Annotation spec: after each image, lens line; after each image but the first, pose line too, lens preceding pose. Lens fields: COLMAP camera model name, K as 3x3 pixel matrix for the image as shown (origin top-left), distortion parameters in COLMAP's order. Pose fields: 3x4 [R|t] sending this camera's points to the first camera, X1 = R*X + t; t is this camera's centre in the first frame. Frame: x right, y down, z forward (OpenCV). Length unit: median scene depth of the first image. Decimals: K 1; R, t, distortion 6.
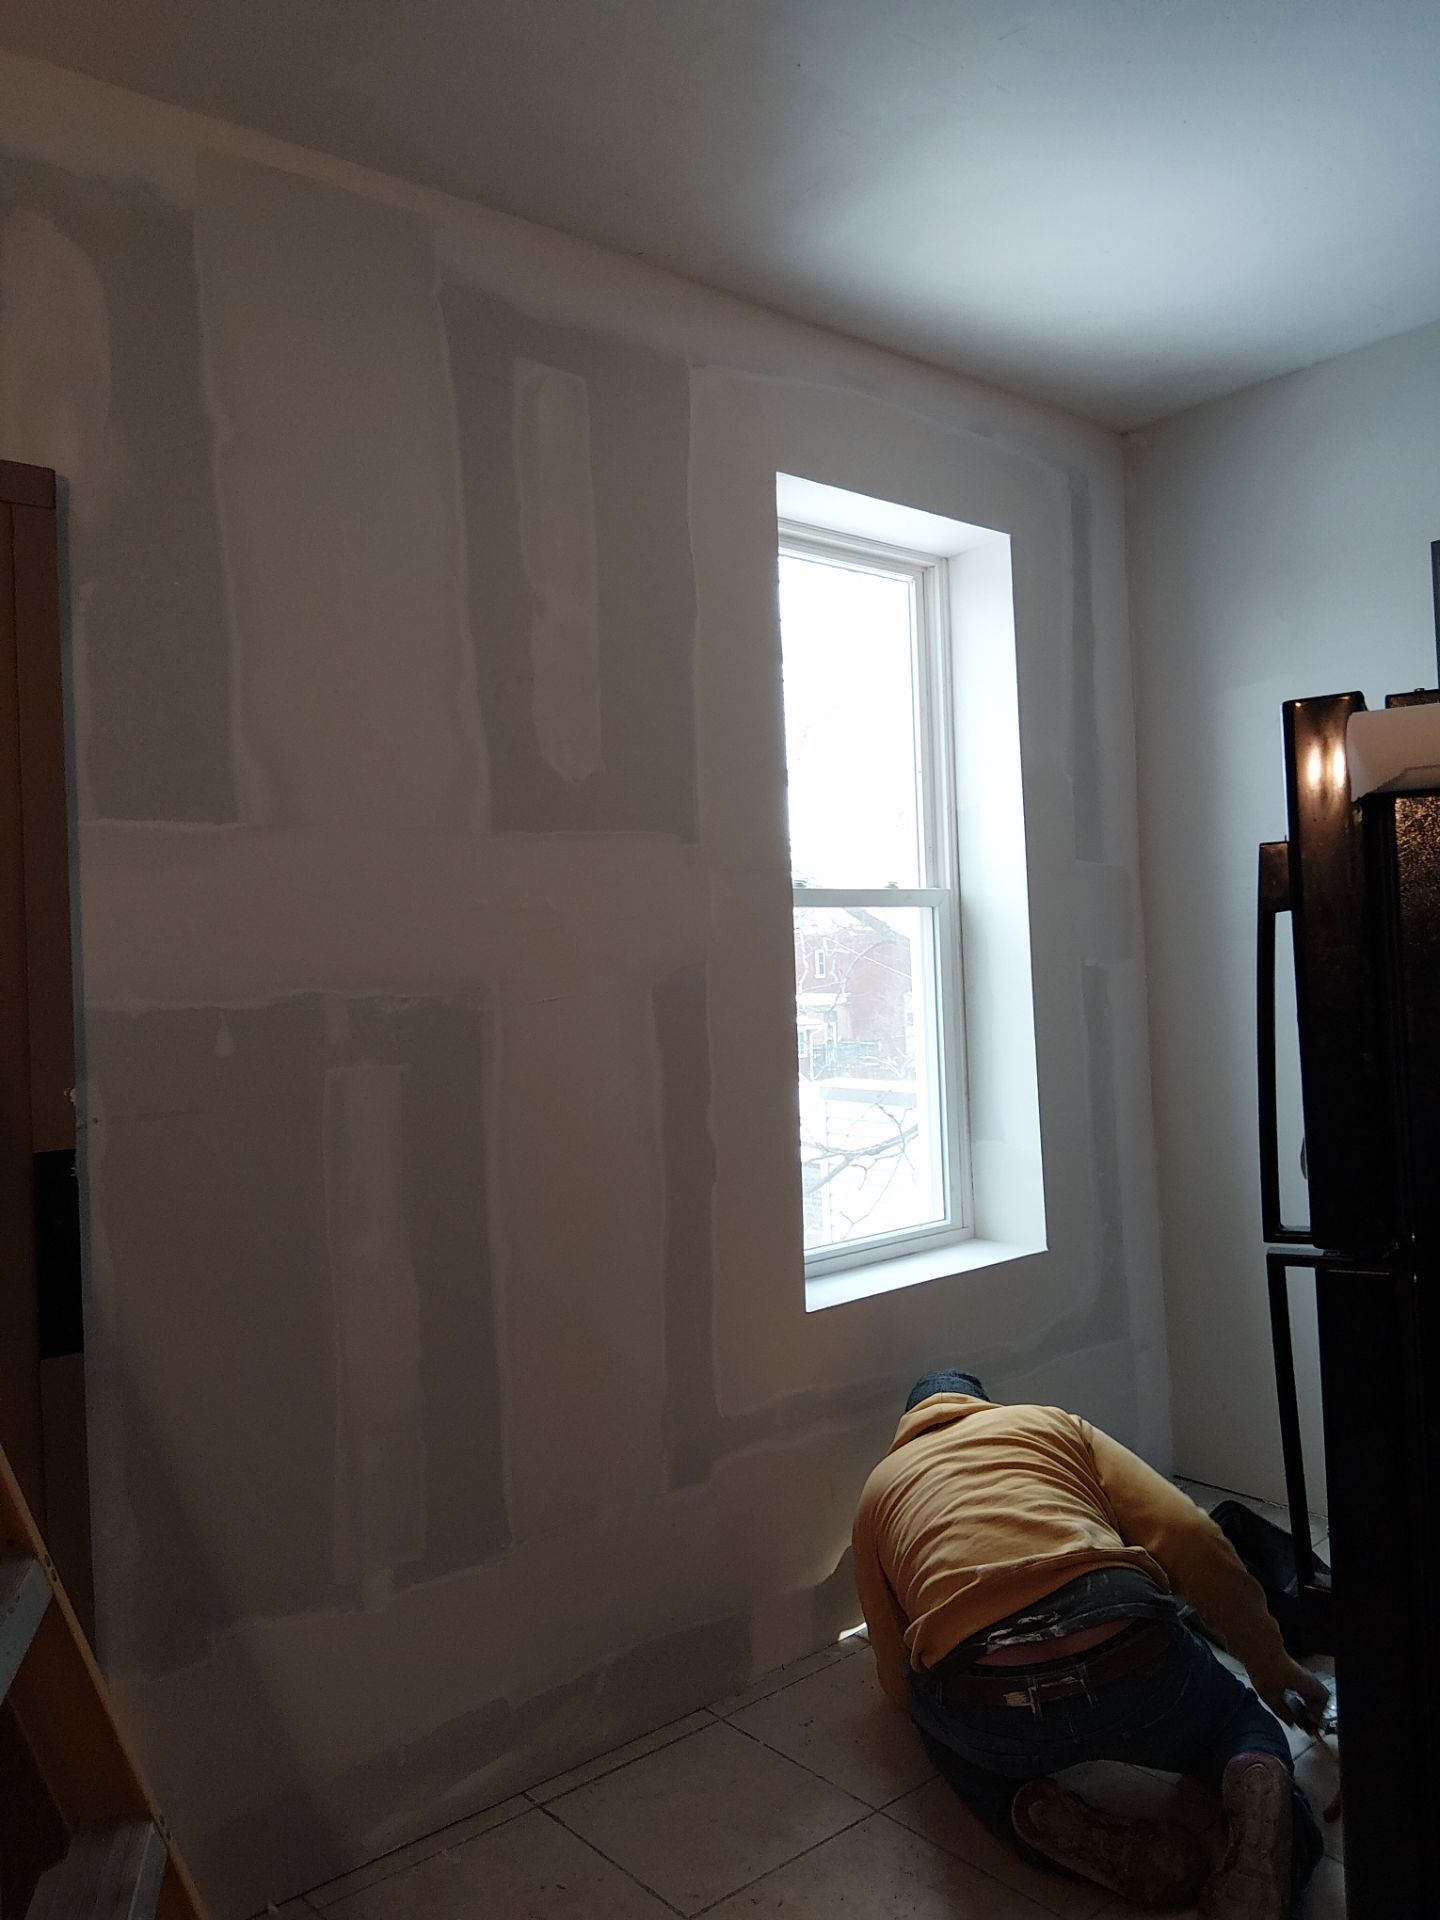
lens RADIAL K [[1443.0, 0, 713.5], [0, 1443.0, 946.1], [0, 0, 1]] dist [0.131472, -0.223777]
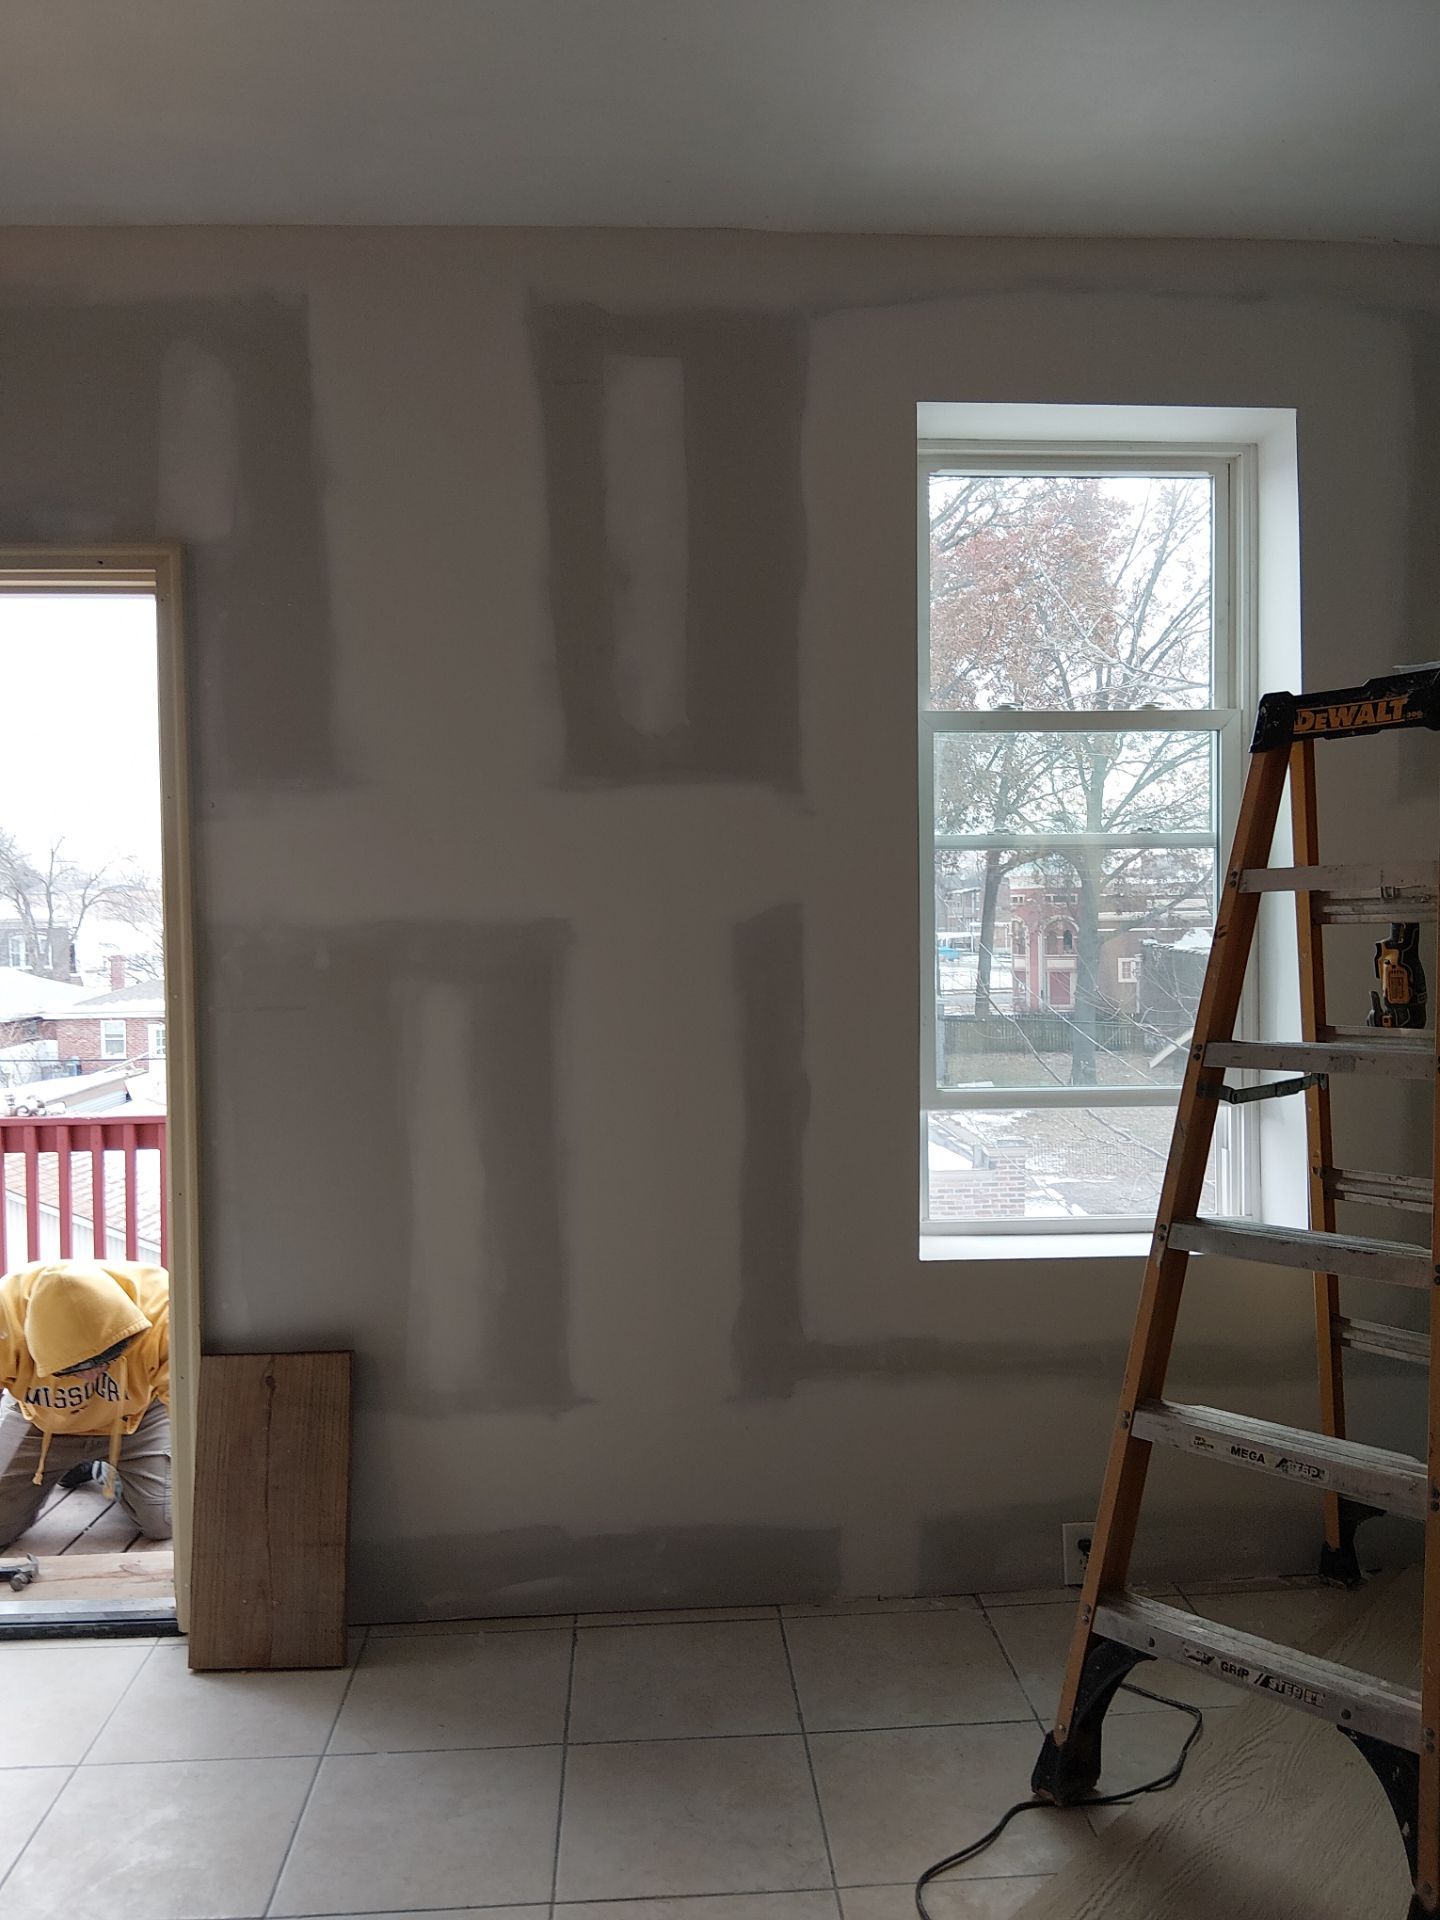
lens RADIAL K [[1443.0, 0, 713.5], [0, 1443.0, 946.1], [0, 0, 1]] dist [0.131472, -0.223777]
pose [[0.800548, 0.038036, -0.598061, 0.456097], [-0.011785, 0.998790, 0.047747, -0.007809], [0.599153, -0.031176, 0.800027, 0.107017]]
